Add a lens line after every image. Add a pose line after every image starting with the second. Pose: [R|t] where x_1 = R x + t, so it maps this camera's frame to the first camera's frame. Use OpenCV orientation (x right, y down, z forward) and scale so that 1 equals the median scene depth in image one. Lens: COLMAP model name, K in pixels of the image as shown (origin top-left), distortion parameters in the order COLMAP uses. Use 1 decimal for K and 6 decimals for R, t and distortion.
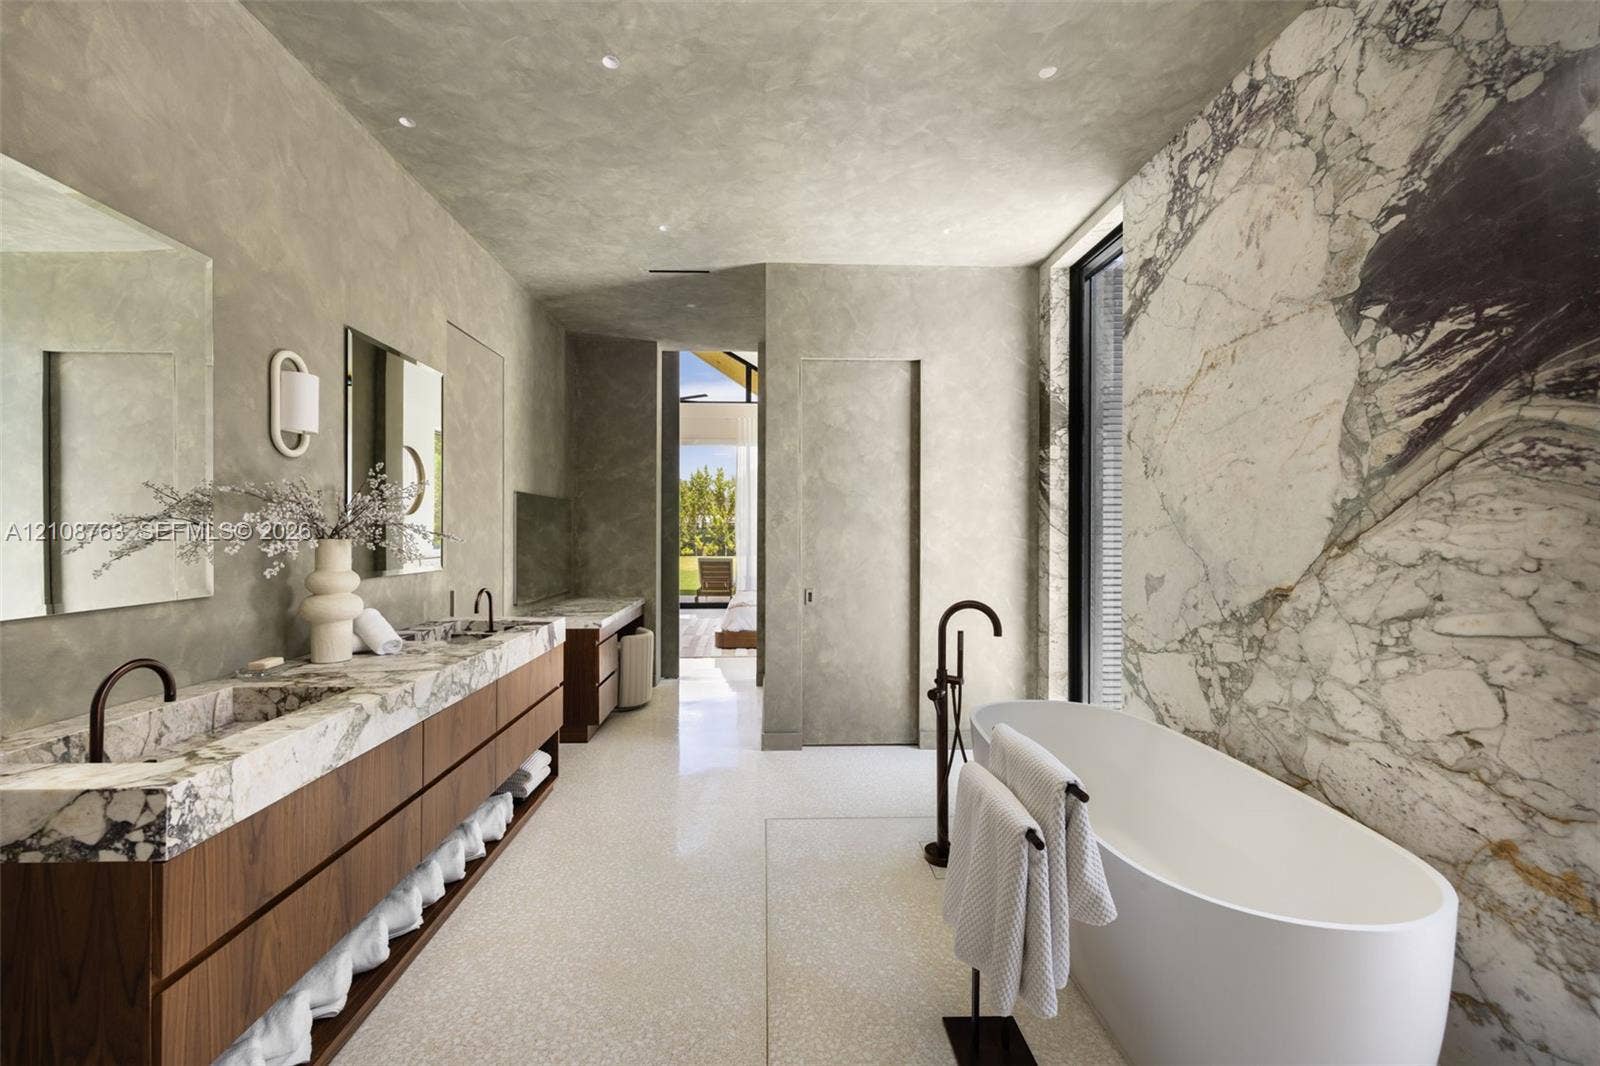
lens RADIAL K [[636.4, 0, 794.1], [0, 636.4, 533.0], [0, 0, 1]] dist [-0.003195, -0.000547]
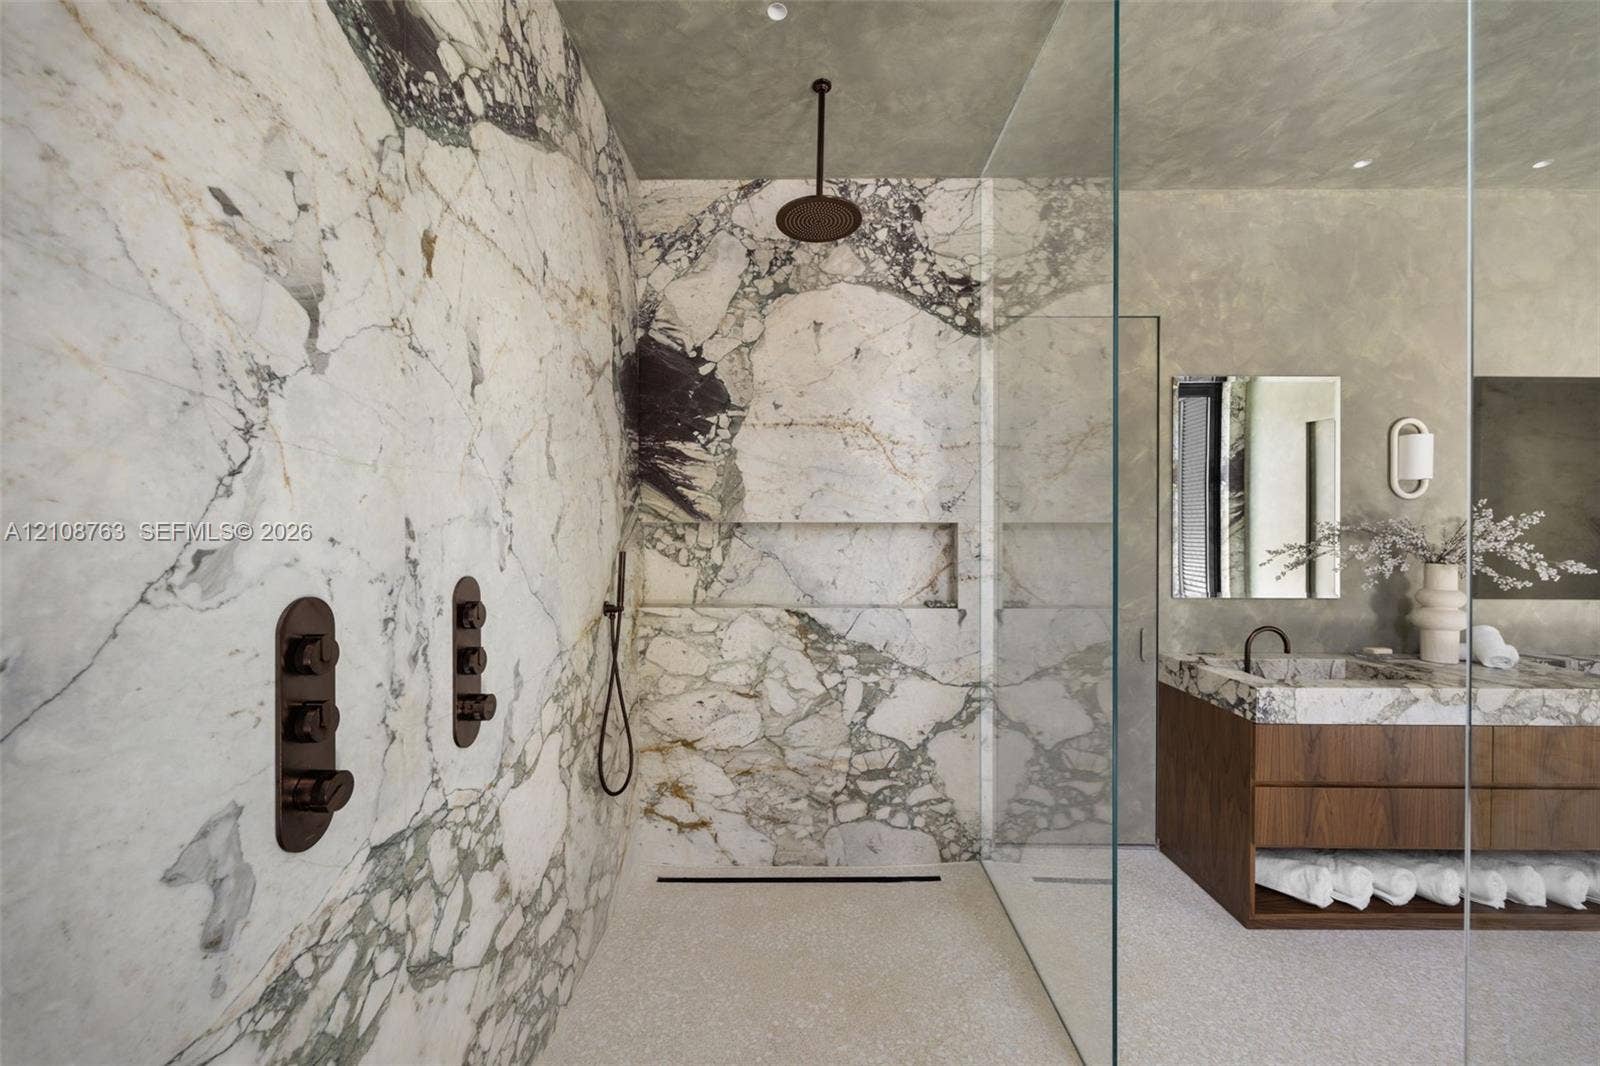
lens RADIAL K [[636.4, 0, 797.8], [0, 636.4, 529.8], [0, 0, 1]] dist [-0.003195, -0.000547]
pose [[-0.044261, 0.002713, -0.999016, 0.695406], [-0.007725, 0.999965, 0.003057, -0.062280], [0.998990, 0.007852, -0.044239, -0.243119]]
